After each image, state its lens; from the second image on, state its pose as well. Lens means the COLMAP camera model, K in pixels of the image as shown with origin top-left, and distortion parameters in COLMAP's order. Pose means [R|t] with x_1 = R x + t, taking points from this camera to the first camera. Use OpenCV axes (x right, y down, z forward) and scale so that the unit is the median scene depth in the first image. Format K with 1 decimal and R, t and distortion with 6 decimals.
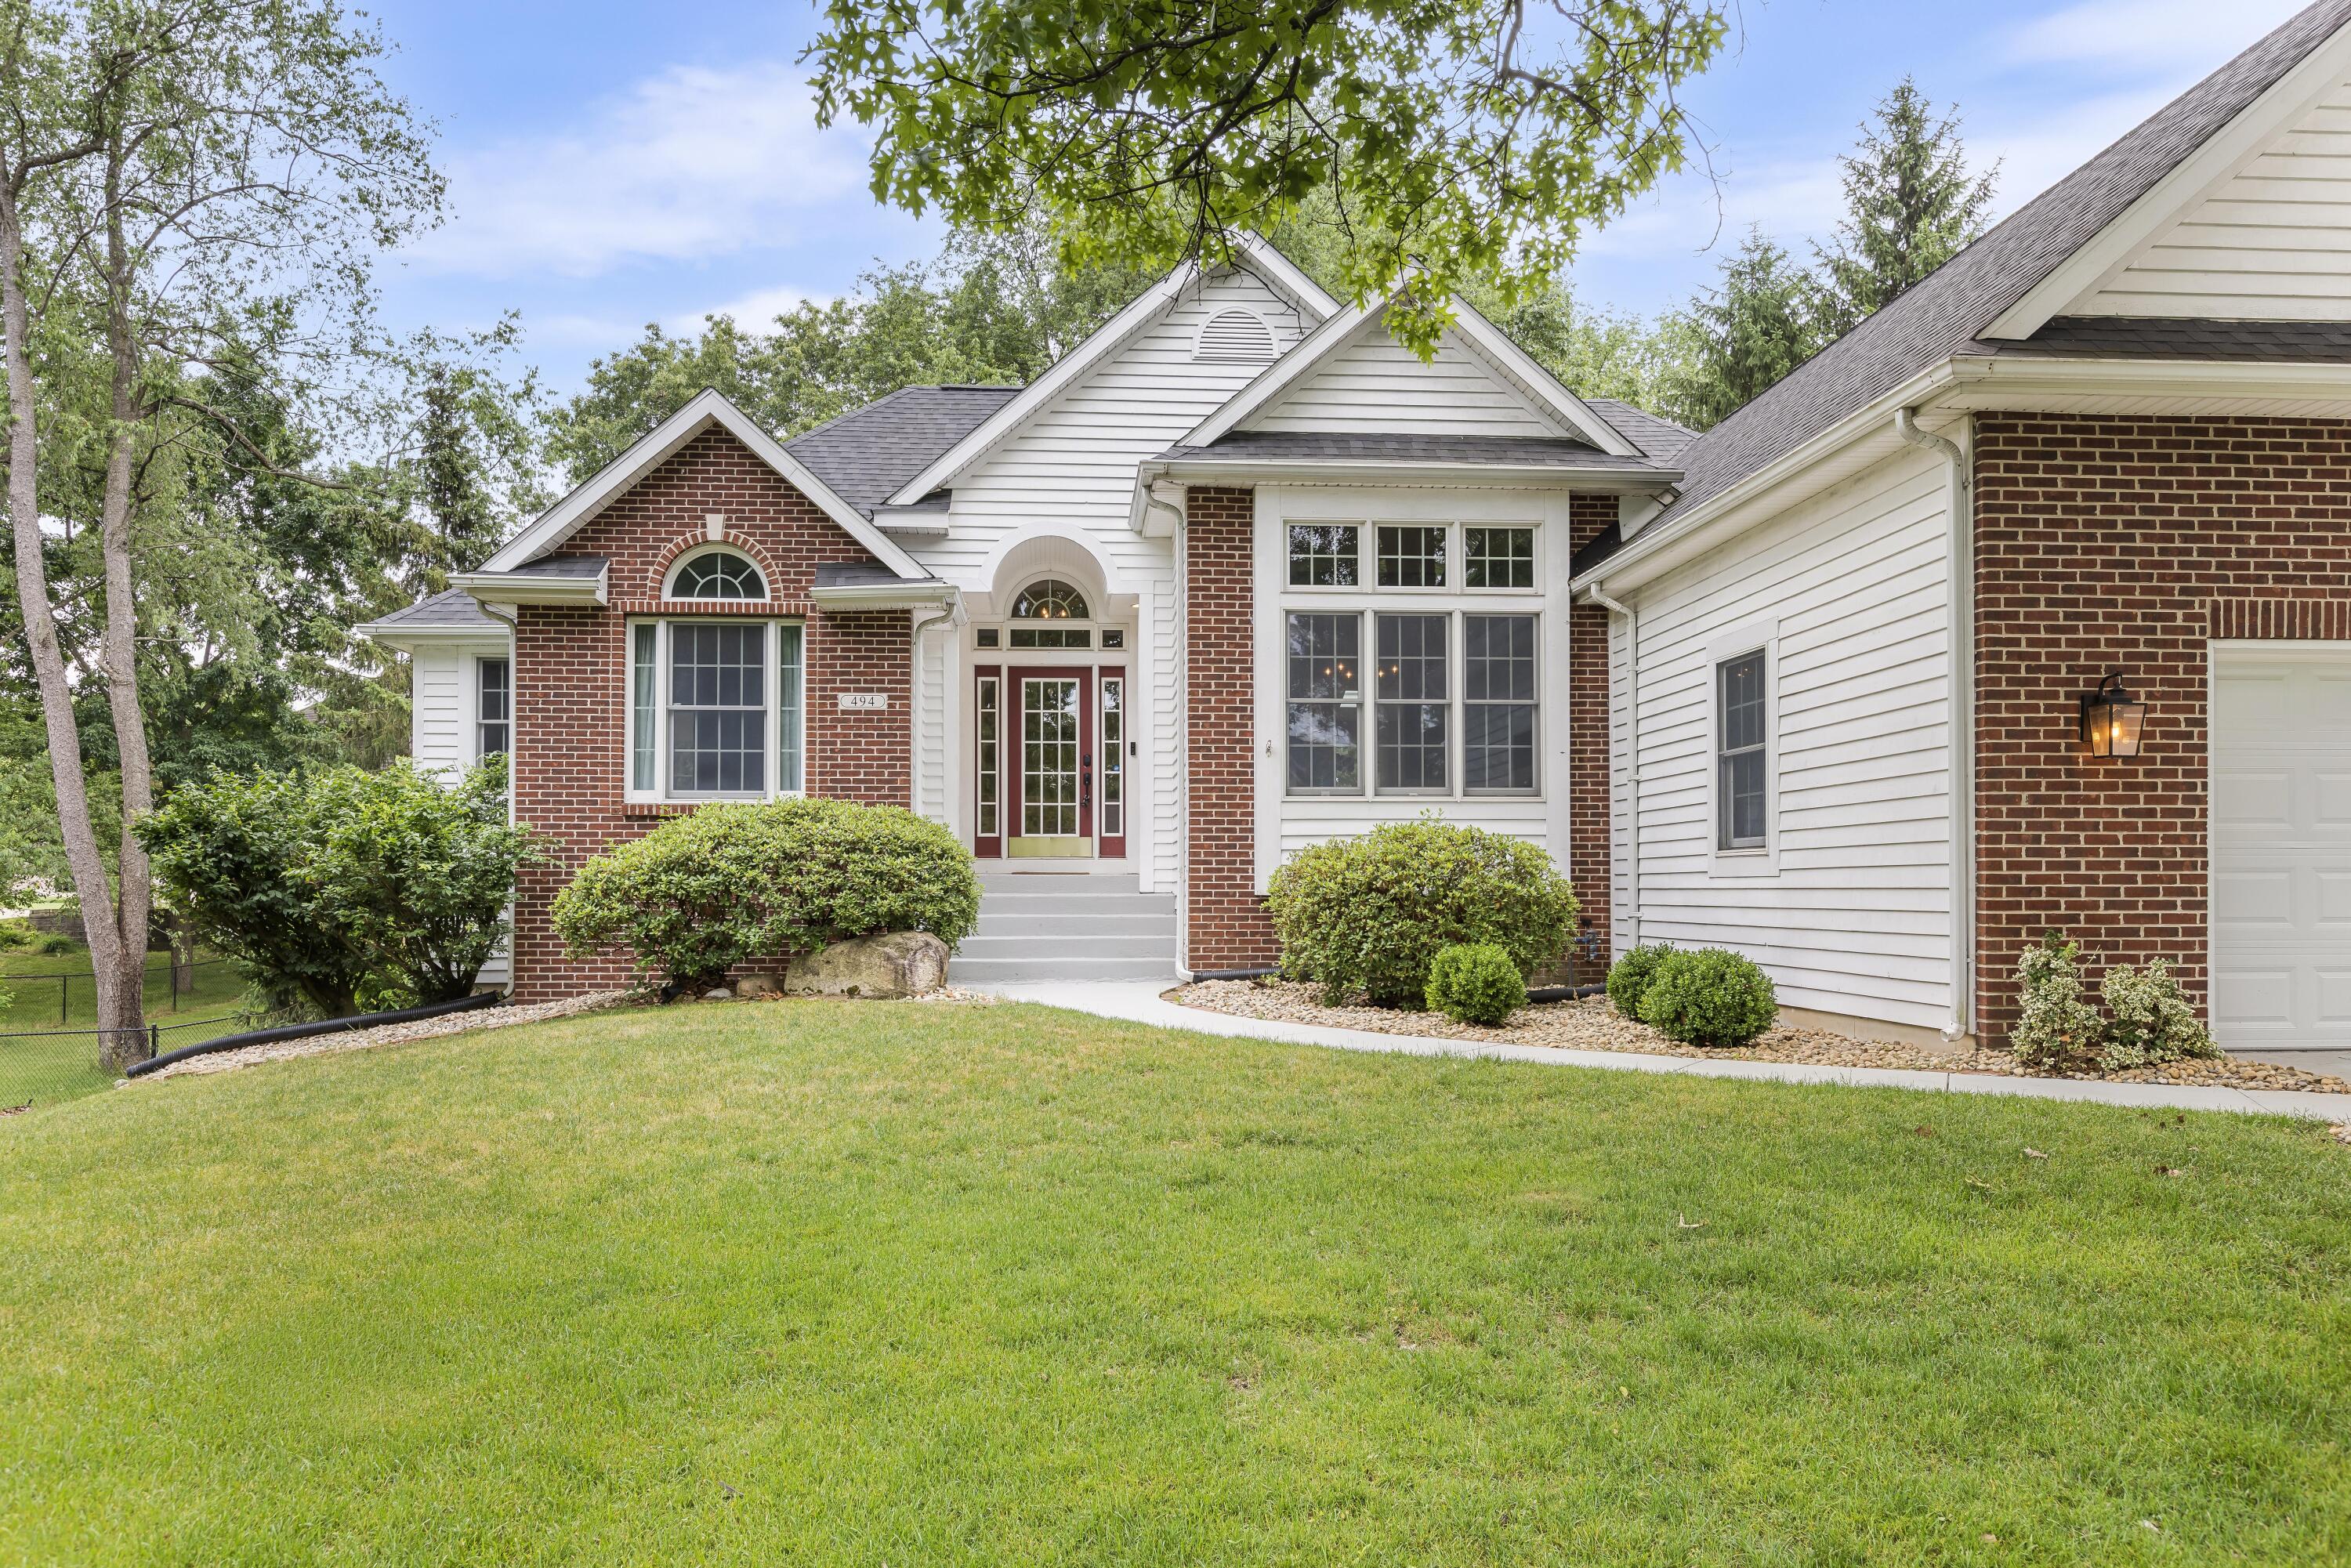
lens RADIAL K [[1475.7, 0, 1179.9], [0, 1475.7, 869.3], [0, 0, 1]] dist [-0.003431, -0.000839]
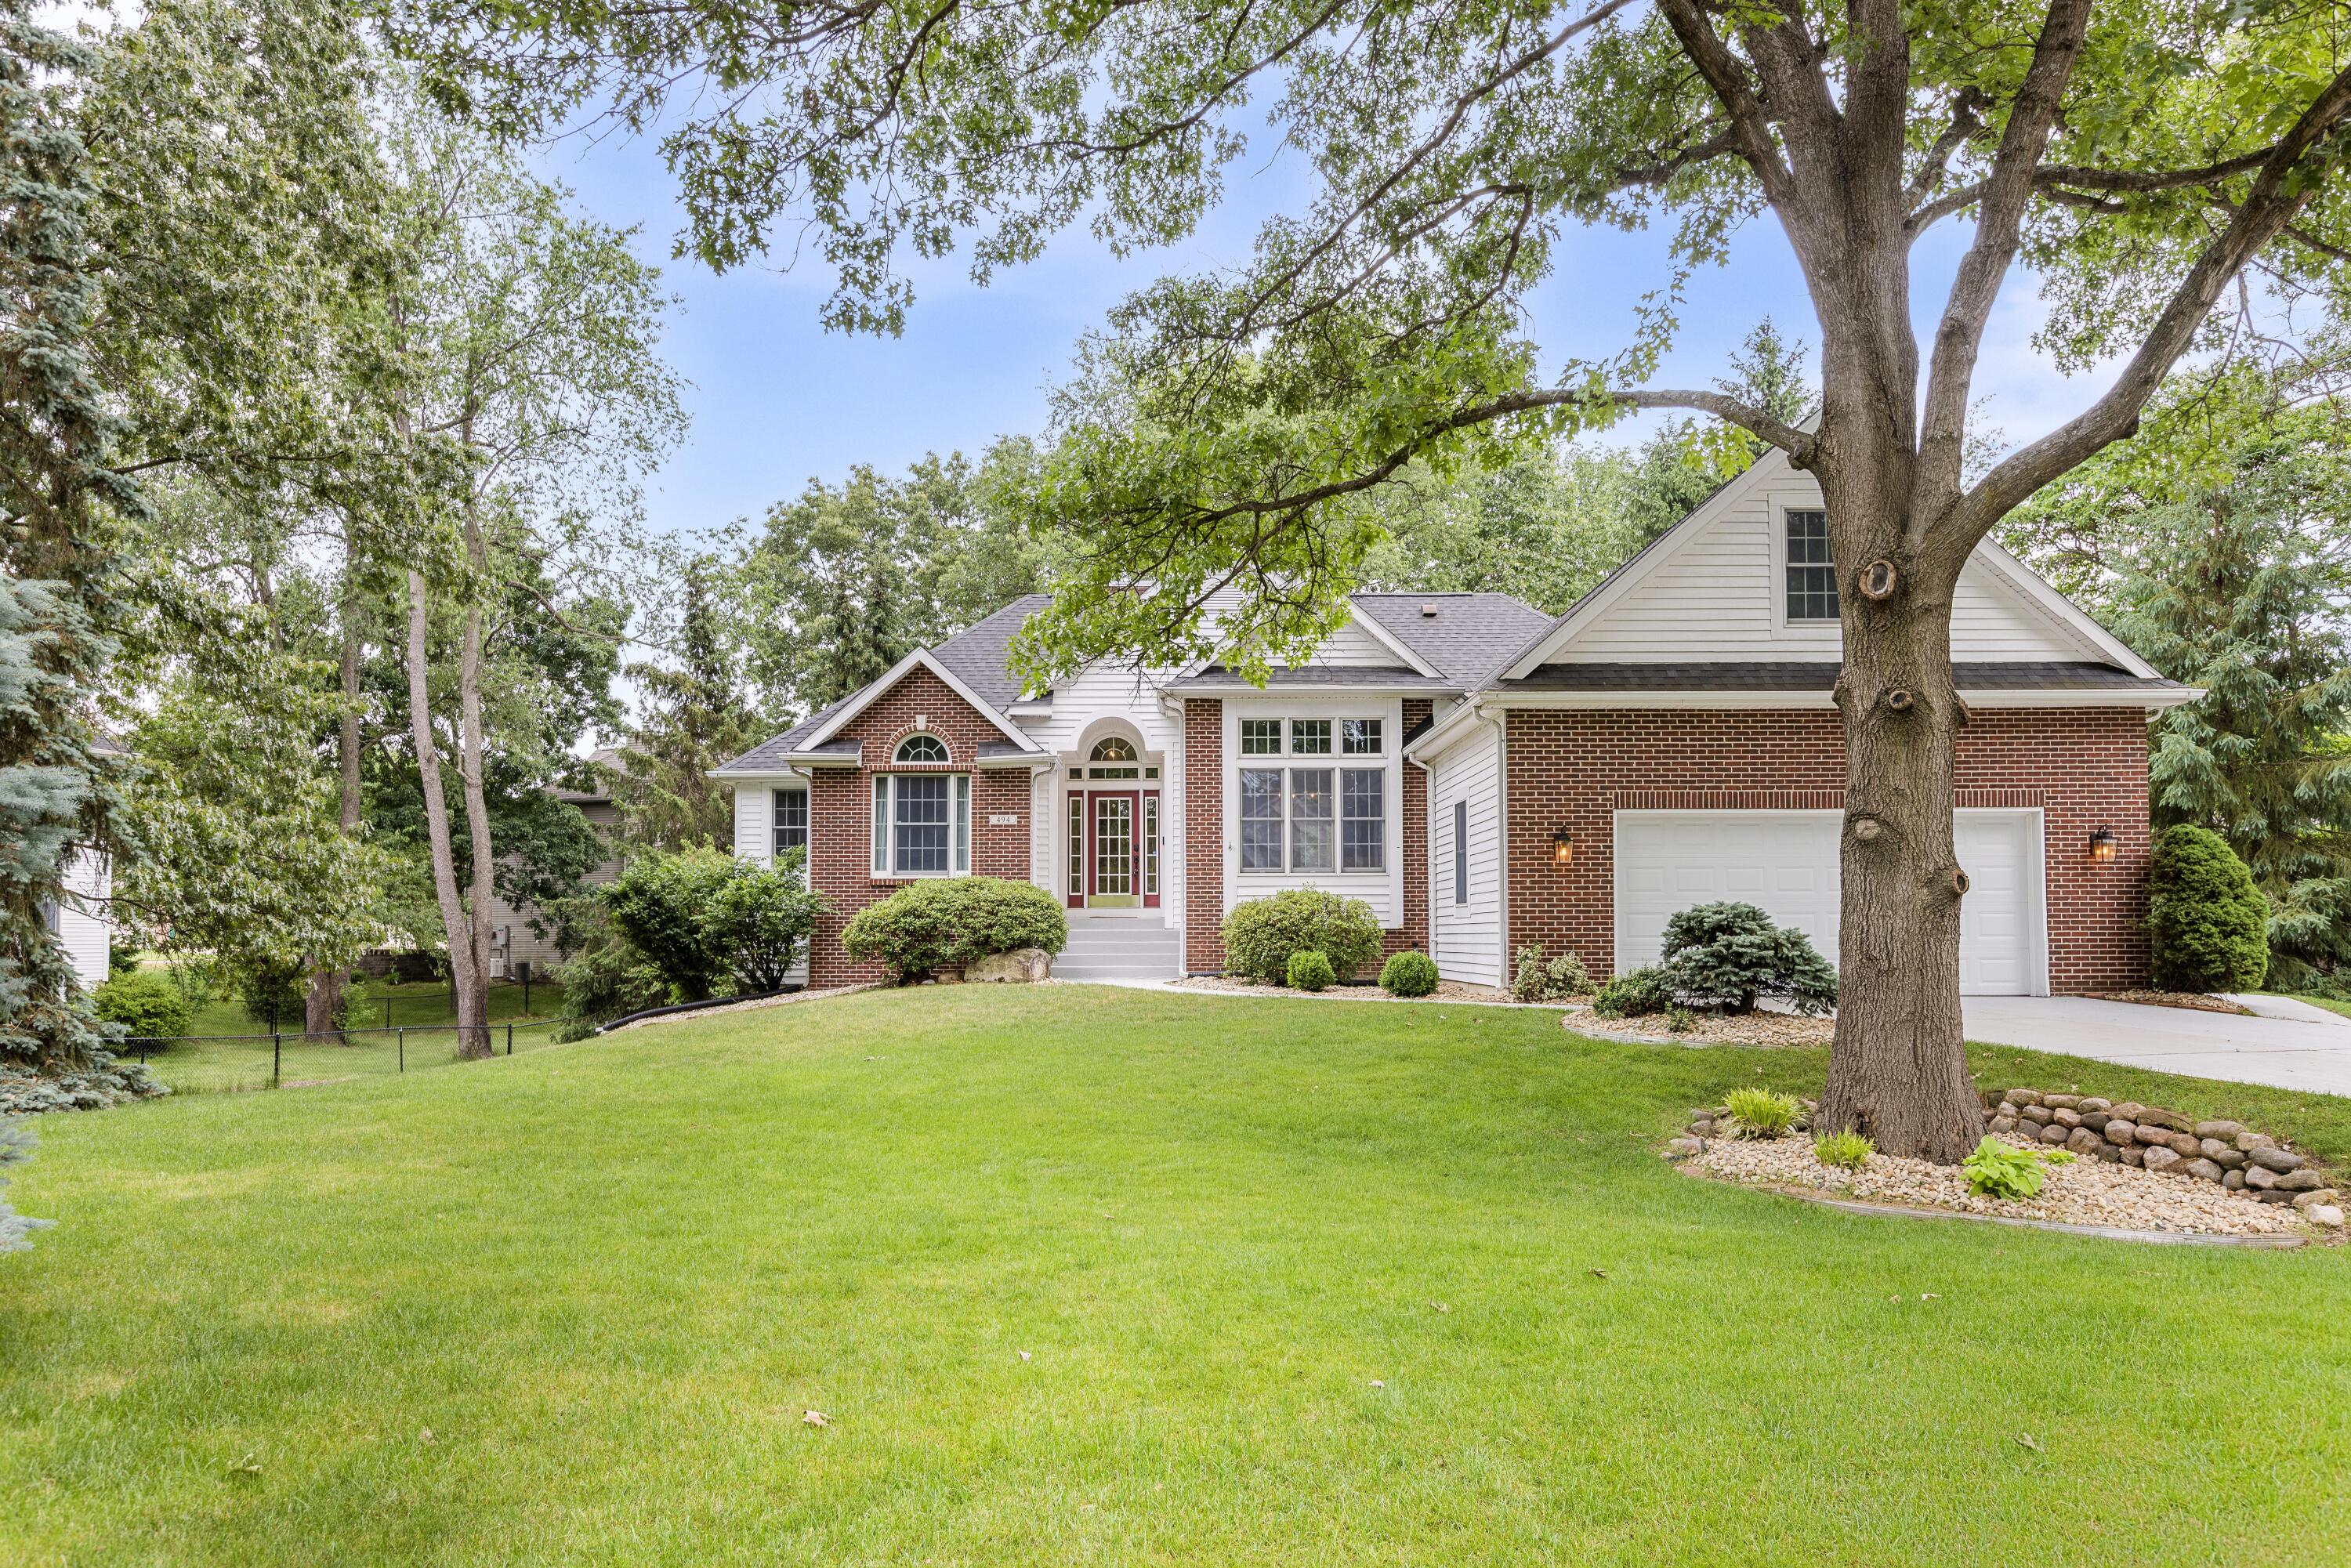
lens RADIAL K [[1475.7, 0, 1179.9], [0, 1475.7, 869.3], [0, 0, 1]] dist [-0.003431, -0.000839]
pose [[0.997505, -0.004842, -0.070434, 0.122372], [0.002630, 0.999501, -0.031465, 0.001367], [0.070551, 0.031201, 0.997020, -0.758623]]
